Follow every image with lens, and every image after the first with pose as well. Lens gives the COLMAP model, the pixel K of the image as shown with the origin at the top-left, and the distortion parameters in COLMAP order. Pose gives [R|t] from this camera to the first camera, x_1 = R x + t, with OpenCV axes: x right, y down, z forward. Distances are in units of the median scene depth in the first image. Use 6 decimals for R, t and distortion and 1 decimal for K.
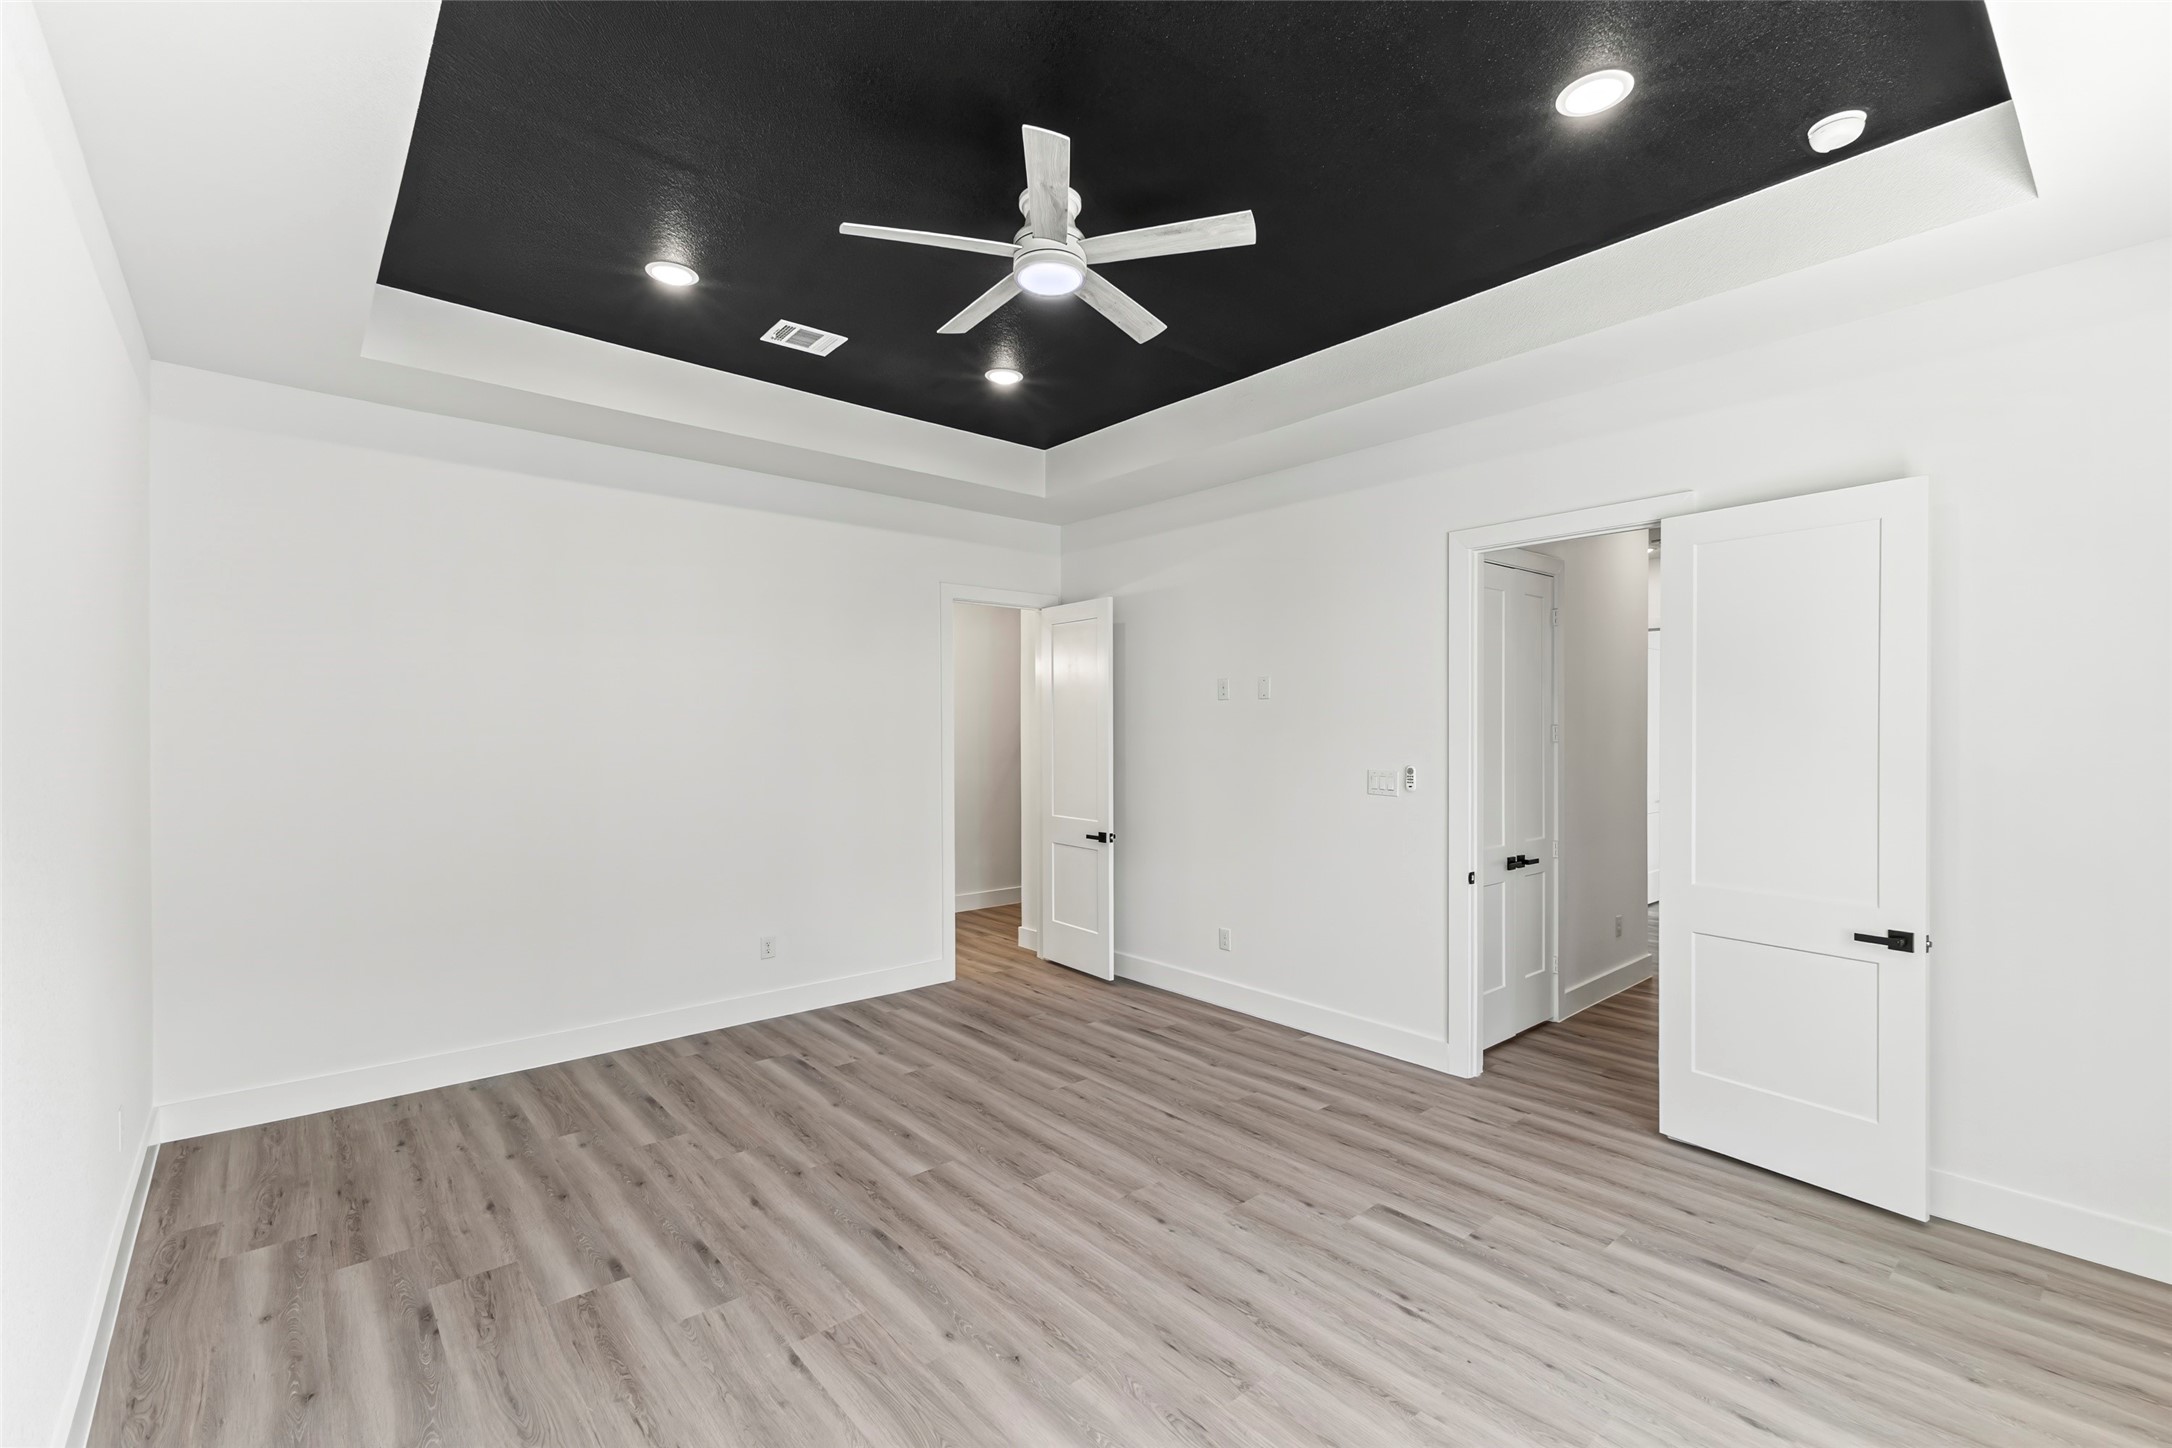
lens RADIAL K [[943.4, 0, 1097.0], [0, 943.4, 728.2], [0, 0, 1]] dist [0.007006, -0.003989]
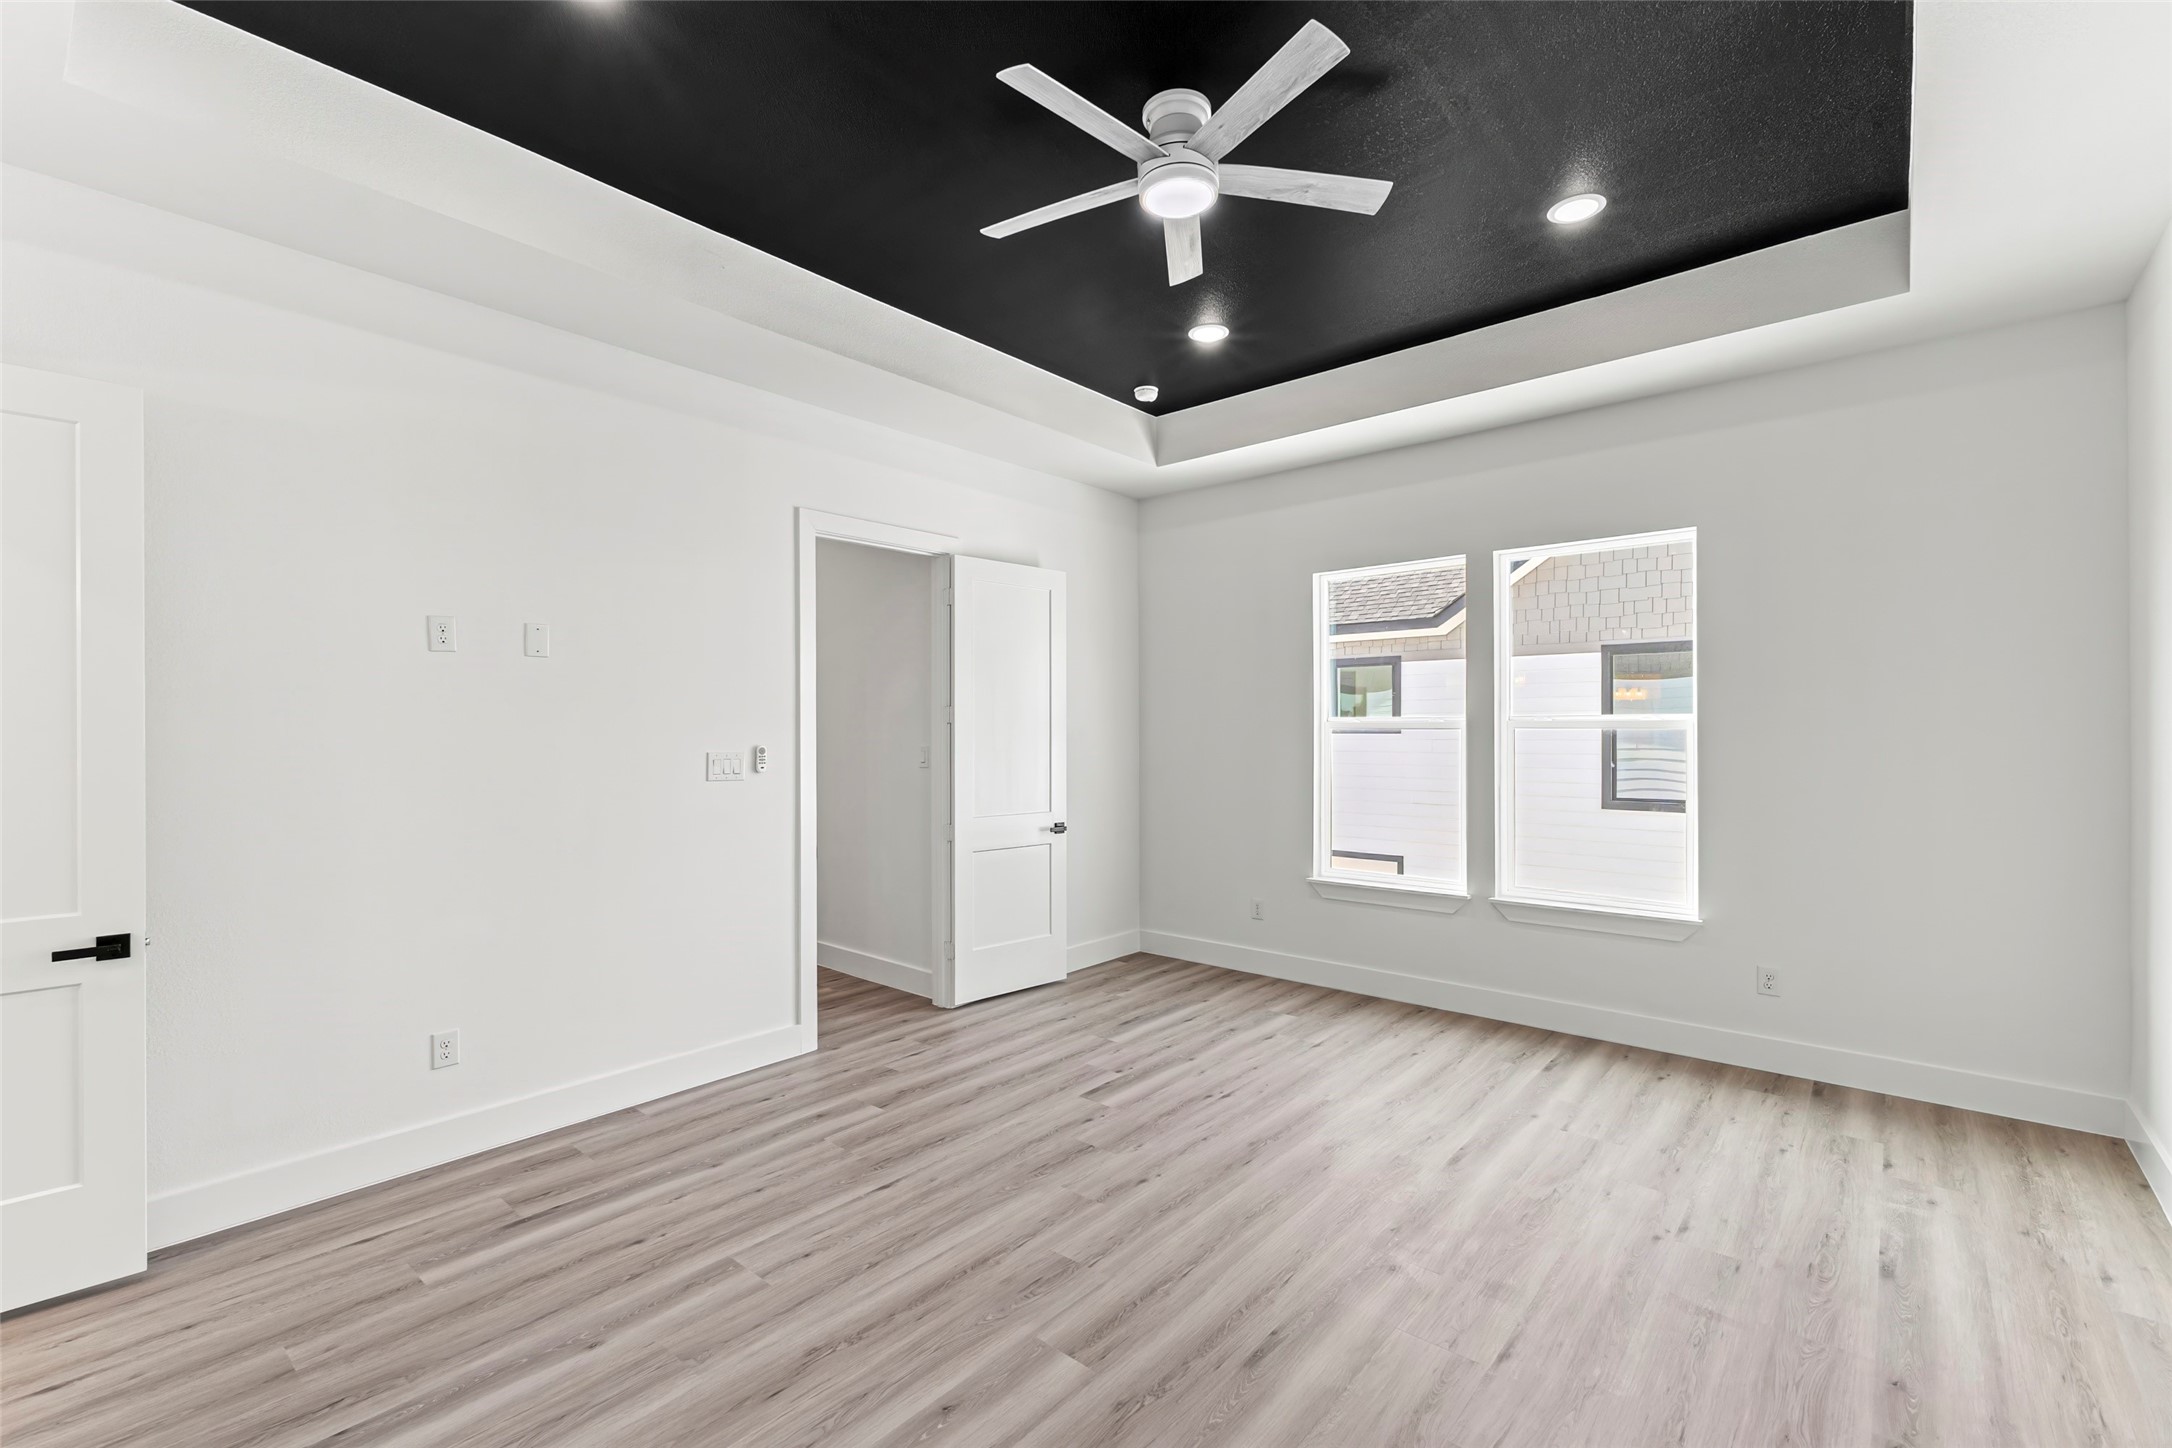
lens RADIAL K [[943.4, 0, 1090.5], [0, 943.4, 725.5], [0, 0, 1]] dist [0.007006, -0.003989]
pose [[-0.151501, 0.004456, 0.988447, -0.737088], [0.004632, 0.999982, -0.003798, 0.029951], [-0.988446, 0.004003, -0.151519, 0.961220]]
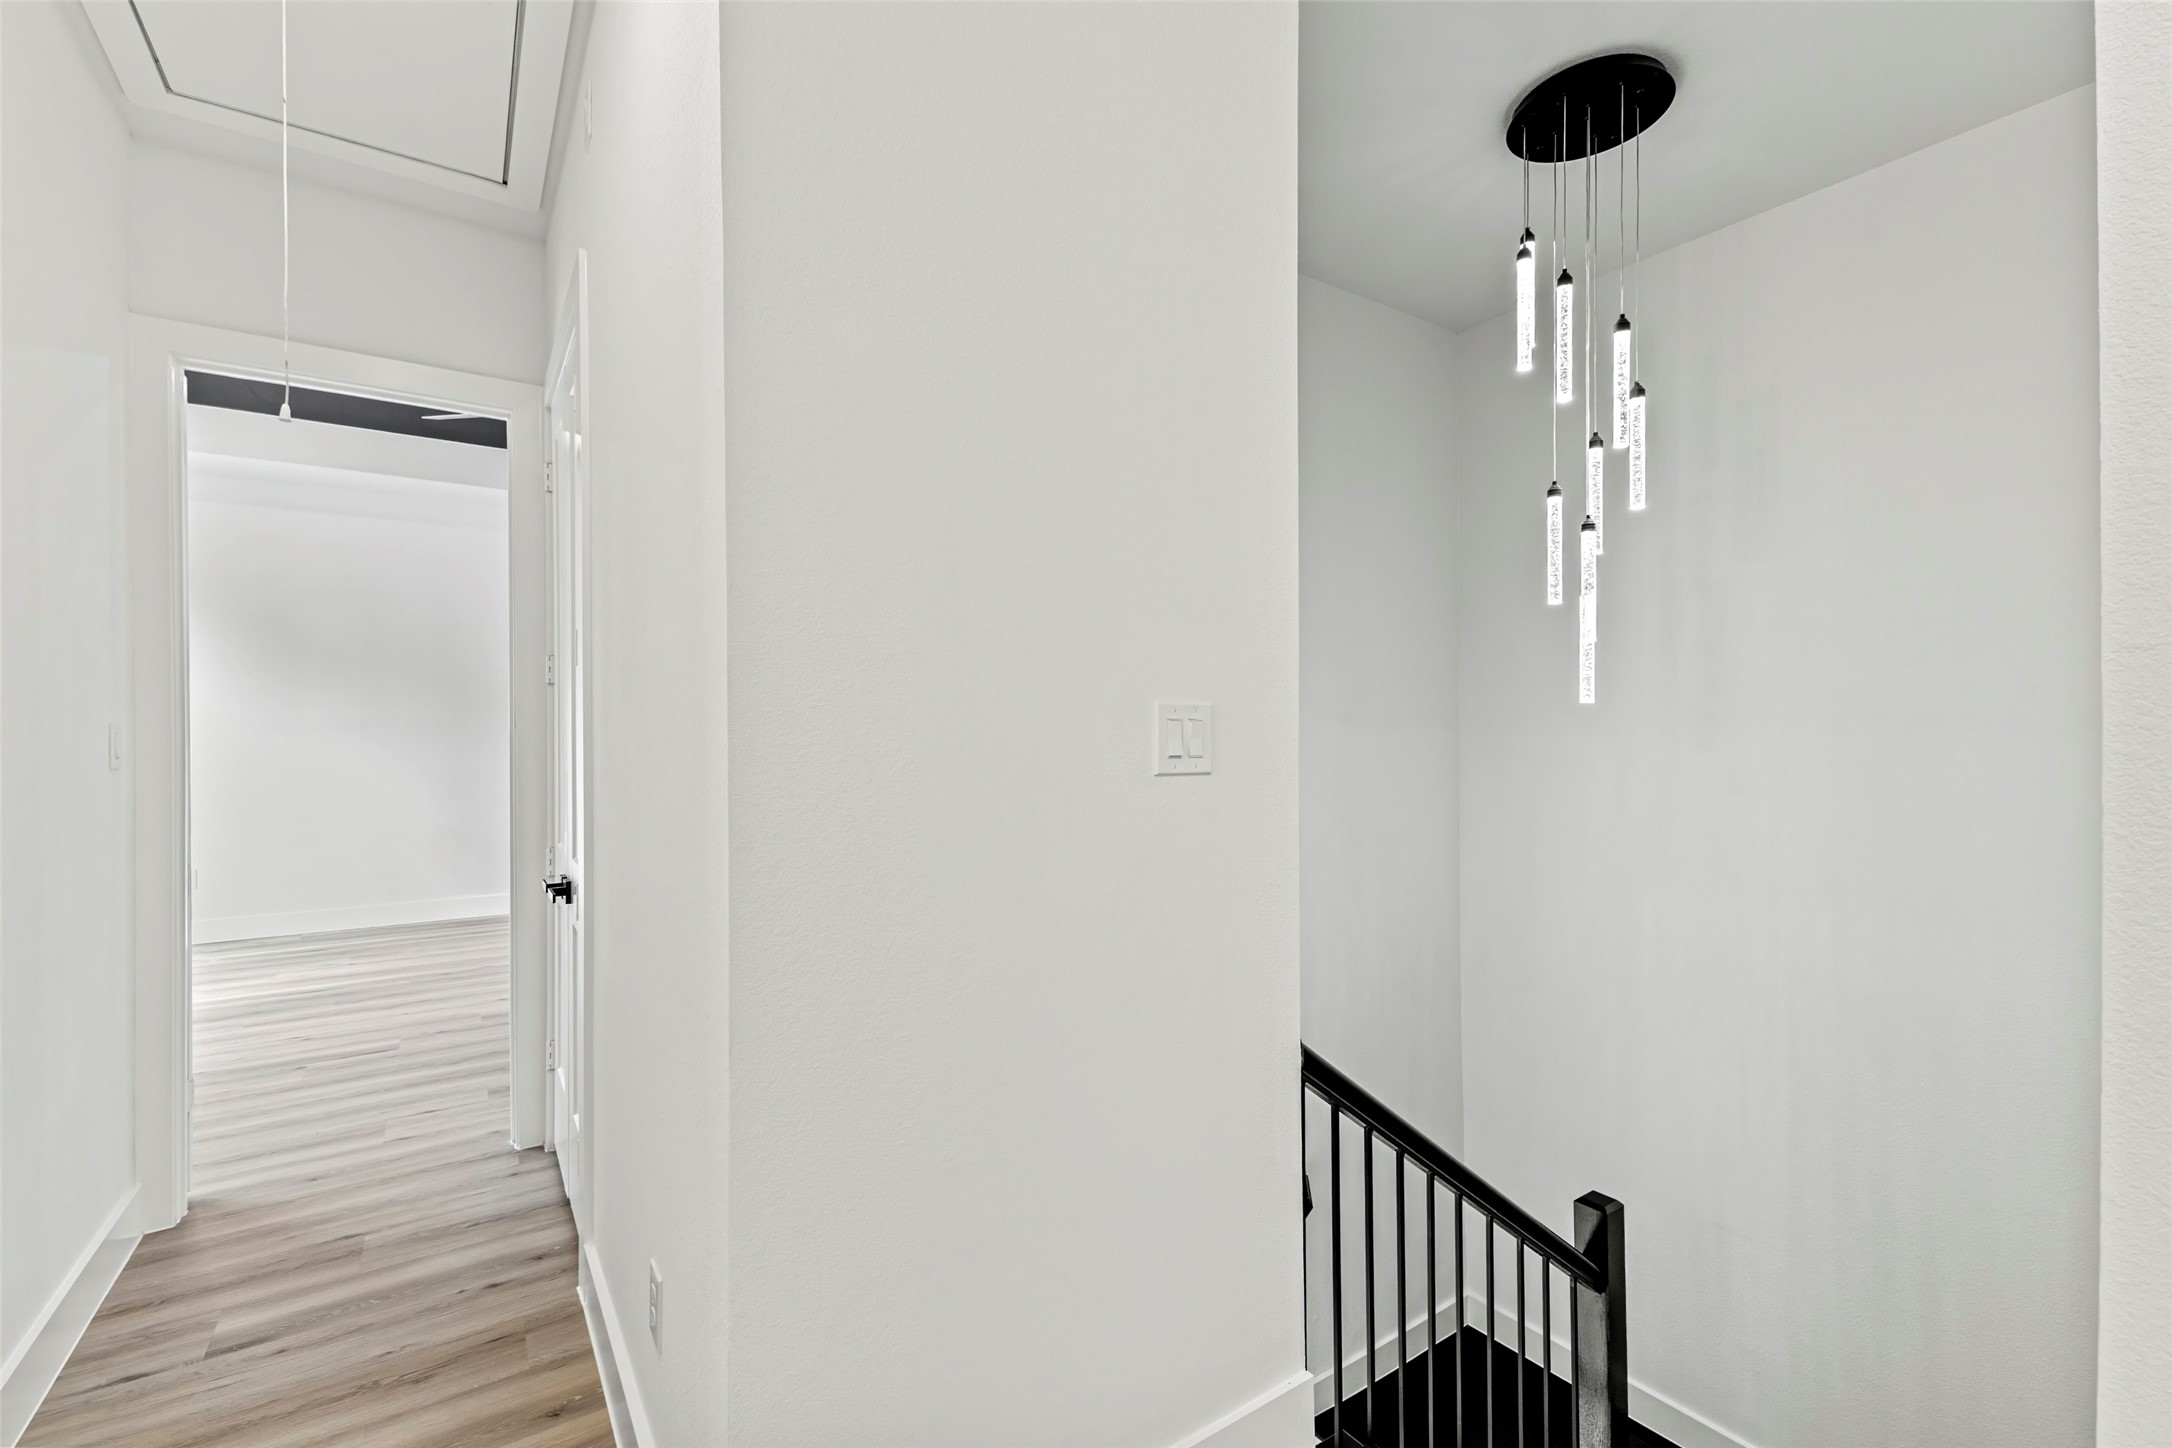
lens RADIAL K [[943.4, 0, 1092.8], [0, 943.4, 728.3], [0, 0, 1]] dist [0.007006, -0.003989]
pose [[-0.113439, -0.001642, -0.993544, 1.192415], [-0.000562, 0.999999, -0.001588, 0.063831], [0.993545, 0.000378, -0.113440, 1.700959]]
